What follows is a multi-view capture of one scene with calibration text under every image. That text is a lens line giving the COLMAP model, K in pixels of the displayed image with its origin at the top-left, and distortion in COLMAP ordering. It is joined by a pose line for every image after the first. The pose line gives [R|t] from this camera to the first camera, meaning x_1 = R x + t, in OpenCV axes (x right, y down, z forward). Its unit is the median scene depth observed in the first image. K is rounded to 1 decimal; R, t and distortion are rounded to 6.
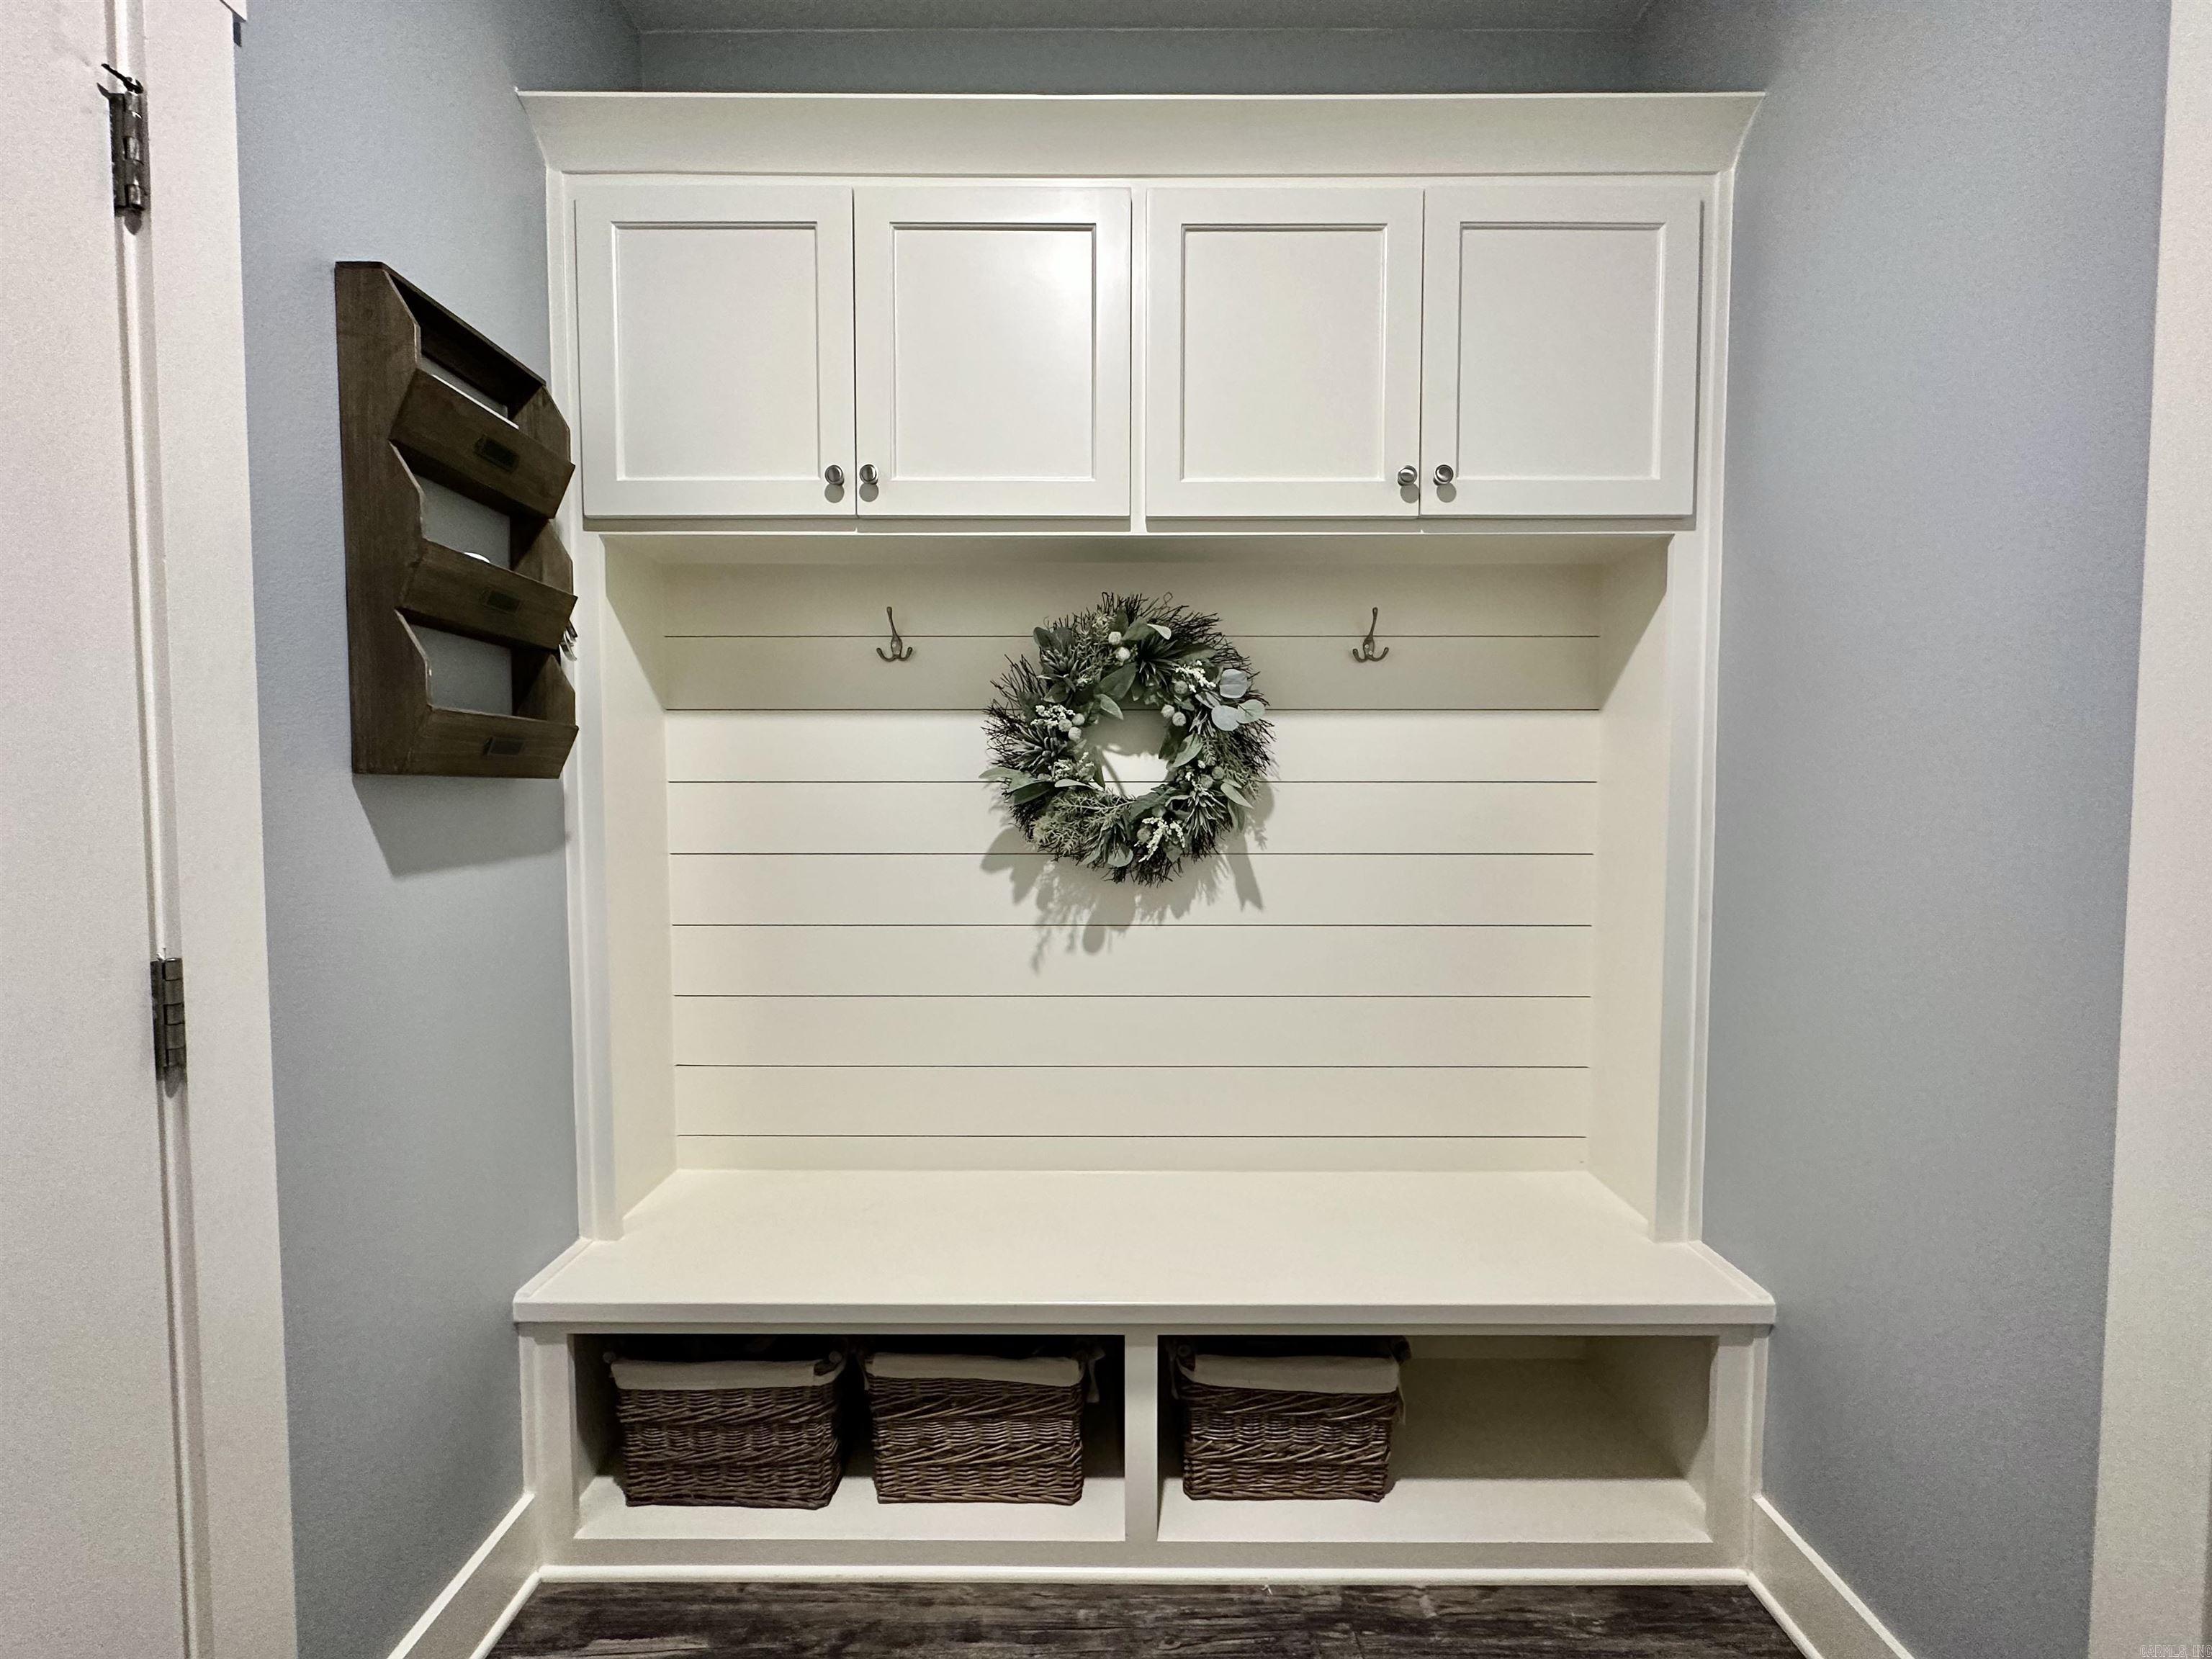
lens RADIAL K [[879.1, 0, 1106.1], [0, 879.1, 827.5], [0, 0, 1]] dist [-0.001732, 0.000202]
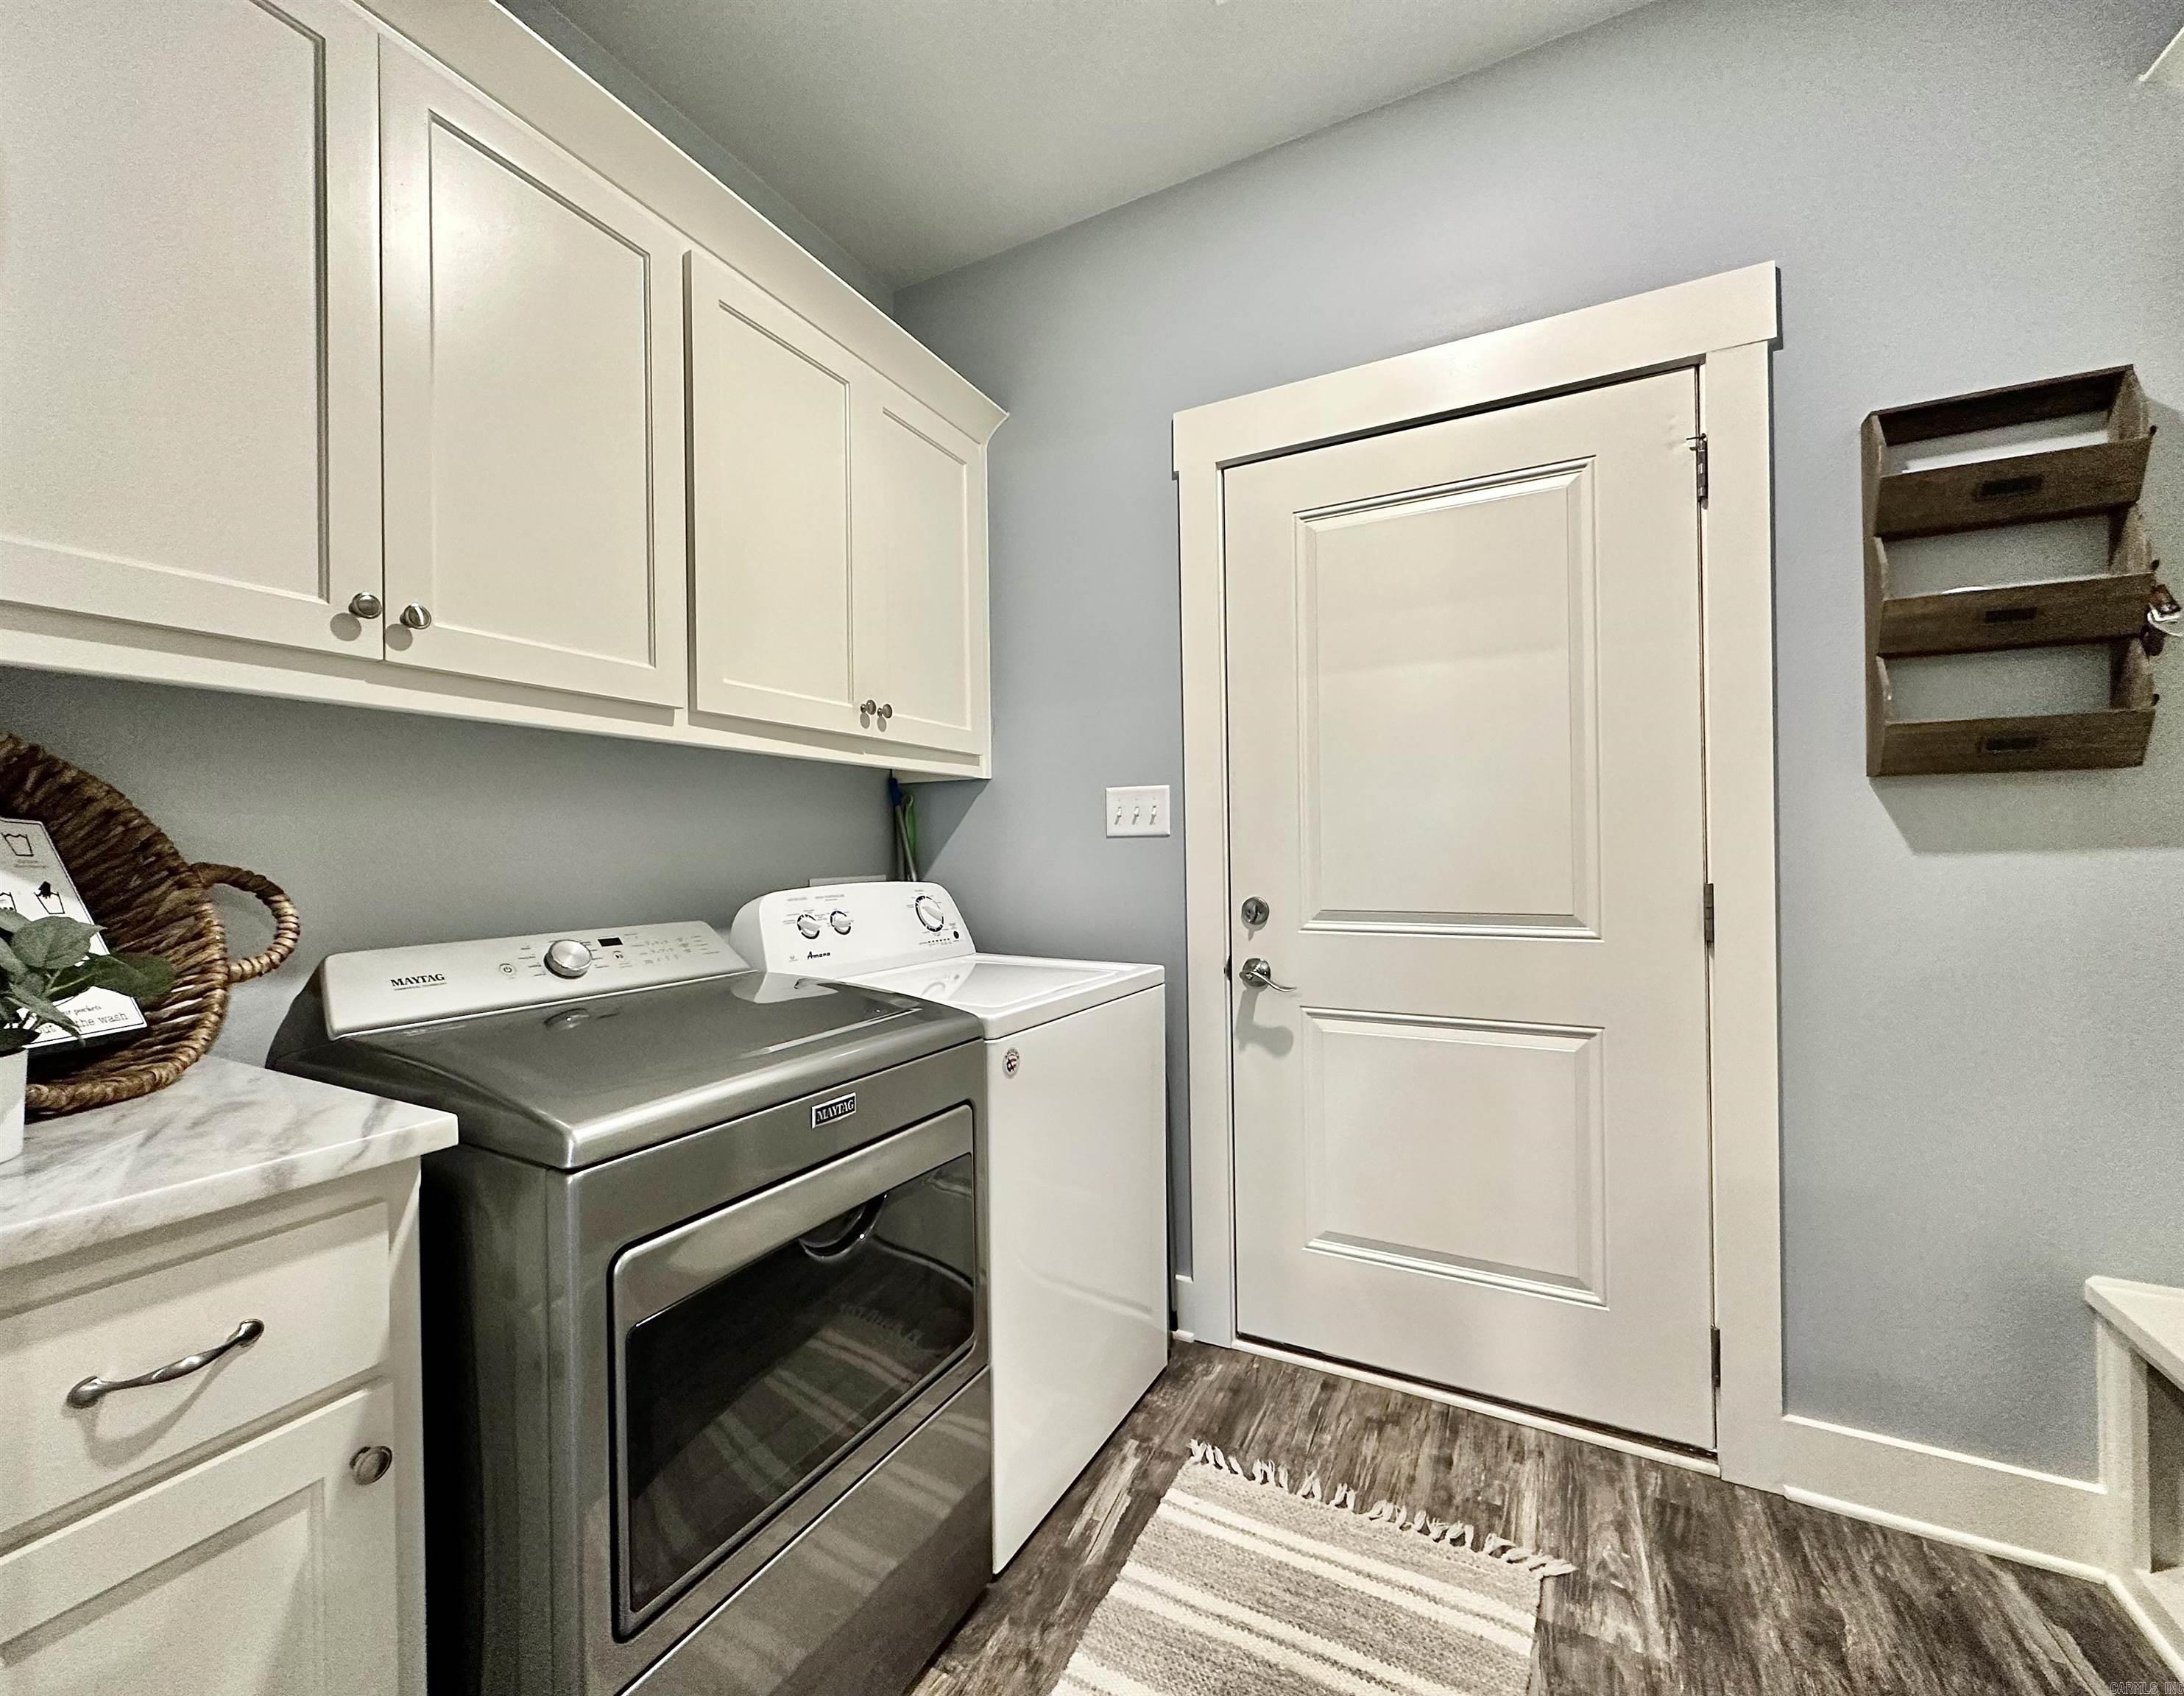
lens RADIAL K [[885.9, 0, 1092.0], [0, 885.9, 848.0], [0, 0, 1]] dist [0.000059, 0.000022]
pose [[-0.455191, -0.000903, -0.890393, 0.913145], [-0.025217, 0.999611, 0.011878, 0.062228], [0.890037, 0.027860, -0.455037, 0.503331]]
